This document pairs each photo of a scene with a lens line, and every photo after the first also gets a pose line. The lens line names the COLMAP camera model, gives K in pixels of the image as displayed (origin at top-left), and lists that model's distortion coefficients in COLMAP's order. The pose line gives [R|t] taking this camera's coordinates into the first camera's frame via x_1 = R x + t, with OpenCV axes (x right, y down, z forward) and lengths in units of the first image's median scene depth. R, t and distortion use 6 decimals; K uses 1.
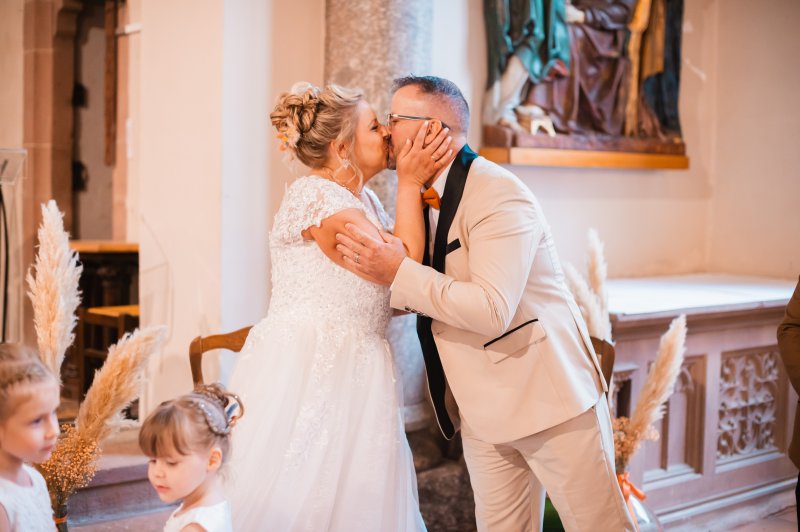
lens RADIAL K [[1150.0, 0, 400.0], [0, 1150.0, 266.0], [0, 0, 1]] dist [-0.154862, 0.060724]
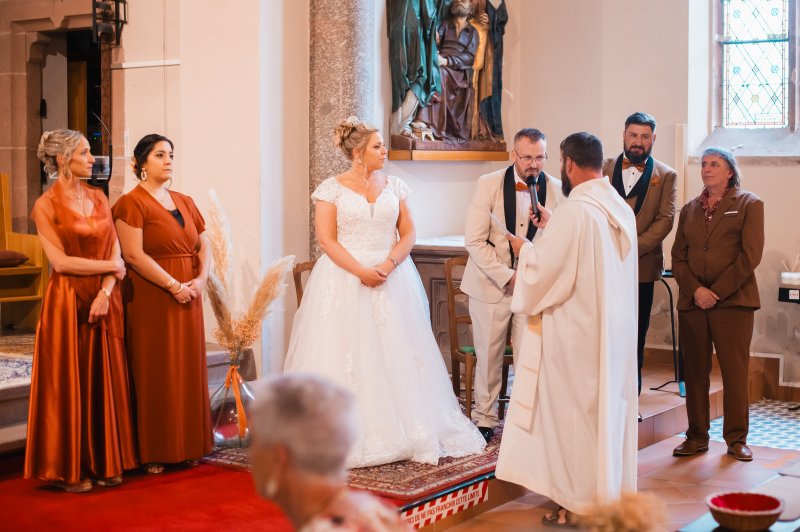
lens RADIAL K [[1416.6, 0, 400.0], [0, 1416.6, 266.0], [0, 0, 1]] dist [-0.191033, 0.055561]
pose [[0.959172, -0.035667, 0.280567, -0.464512], [0.035076, 0.999359, 0.007132, 0.039943], [-0.280642, 0.003000, 0.959808, -0.839109]]
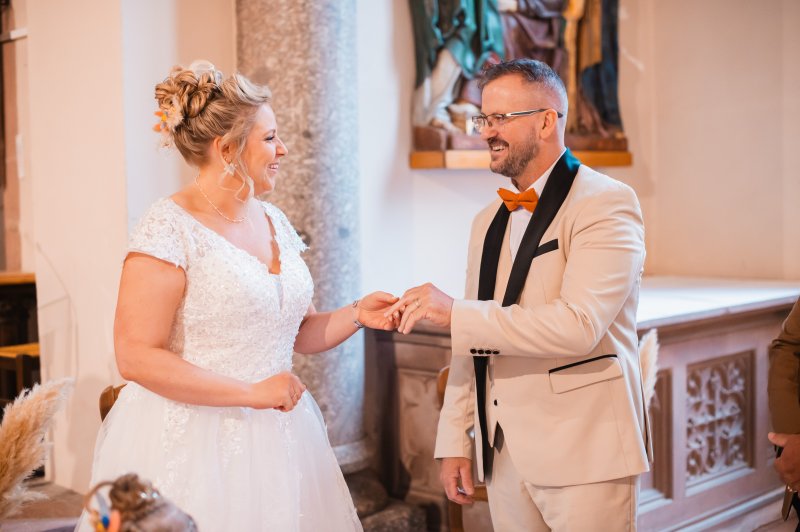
lens RADIAL K [[1150.0, 0, 400.0], [0, 1150.0, 266.0], [0, 0, 1]] dist [-0.154862, 0.060724]
pose [[0.995478, -0.044770, 0.083778, -0.019779], [0.044941, 0.998990, -0.000157, -0.013313], [-0.083686, 0.003921, 0.996484, 0.097584]]
